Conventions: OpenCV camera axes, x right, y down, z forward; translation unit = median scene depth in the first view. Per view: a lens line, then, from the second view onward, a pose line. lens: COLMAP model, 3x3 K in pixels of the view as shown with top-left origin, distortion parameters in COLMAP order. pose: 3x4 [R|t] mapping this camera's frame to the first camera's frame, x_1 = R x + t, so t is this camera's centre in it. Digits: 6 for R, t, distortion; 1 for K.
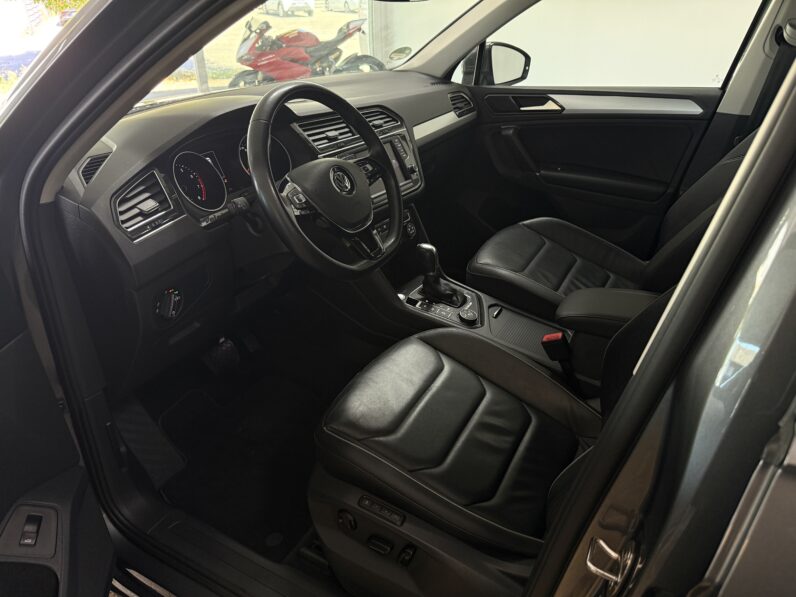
lens RADIAL K [[551.8, 0, 398.0], [0, 551.8, 298.5], [0, 0, 1]] dist [0.000069, -0.000049]
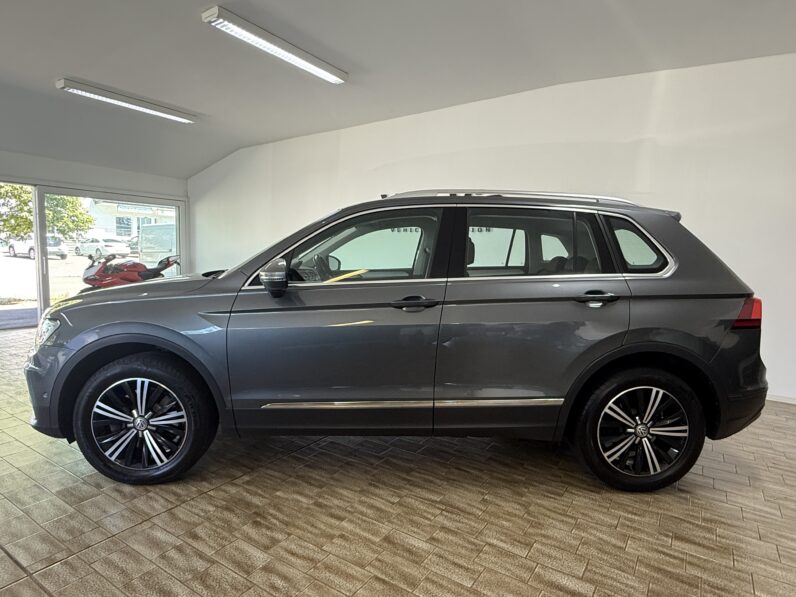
lens RADIAL K [[459.3, 0, 398.0], [0, 459.3, 298.5], [0, 0, 1]] dist [0.002719, 0.000093]
pose [[0.882270, -0.022608, 0.470201, -0.139635], [0.201766, 0.920608, -0.334322, 0.125163], [-0.425313, 0.389832, 0.816786, -0.197623]]
